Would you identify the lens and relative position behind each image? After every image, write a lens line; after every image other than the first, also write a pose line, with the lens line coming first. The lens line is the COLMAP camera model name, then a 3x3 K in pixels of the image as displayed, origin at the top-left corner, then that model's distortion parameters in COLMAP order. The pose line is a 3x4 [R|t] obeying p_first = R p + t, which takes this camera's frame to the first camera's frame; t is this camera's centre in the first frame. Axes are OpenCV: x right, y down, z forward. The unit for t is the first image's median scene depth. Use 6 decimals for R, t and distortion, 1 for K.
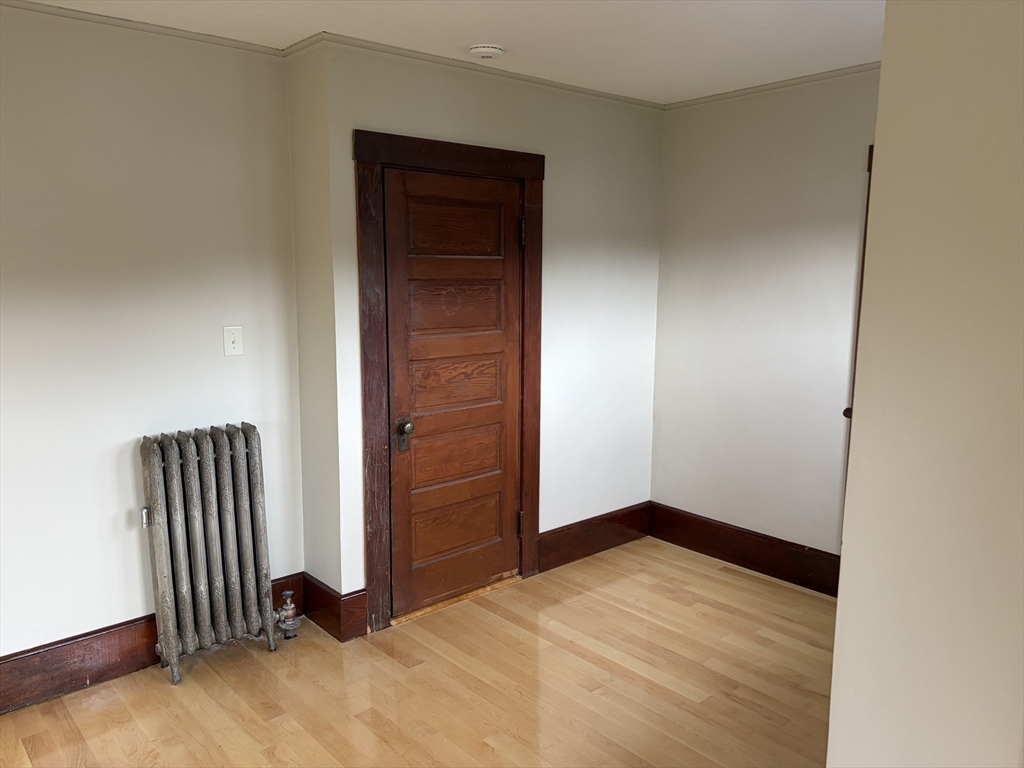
lens RADIAL K [[778.5, 0, 512.0], [0, 778.5, 384.0], [0, 0, 1]] dist [0.250967, -0.254940]
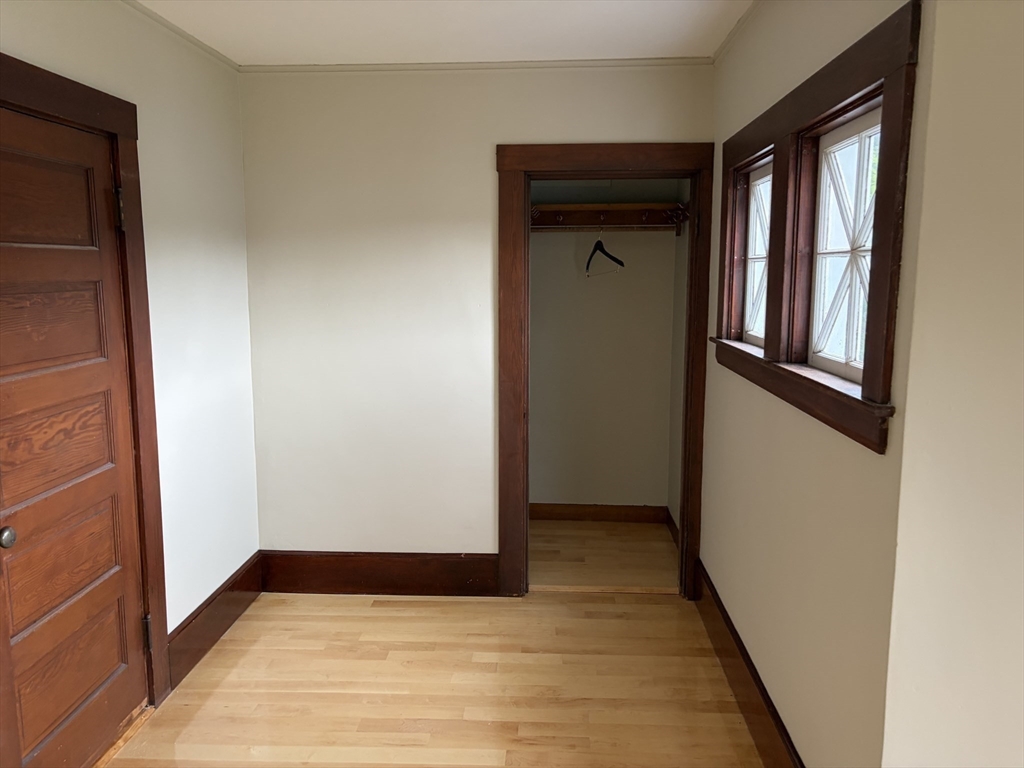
lens RADIAL K [[794.1, 0, 512.0], [0, 794.1, 384.0], [0, 0, 1]] dist [0.100742, -0.074593]
pose [[0.700456, -0.103290, 0.706182, -0.265572], [0.098305, 0.994004, 0.047880, -0.046500], [-0.706893, 0.035884, 0.706410, 0.275370]]
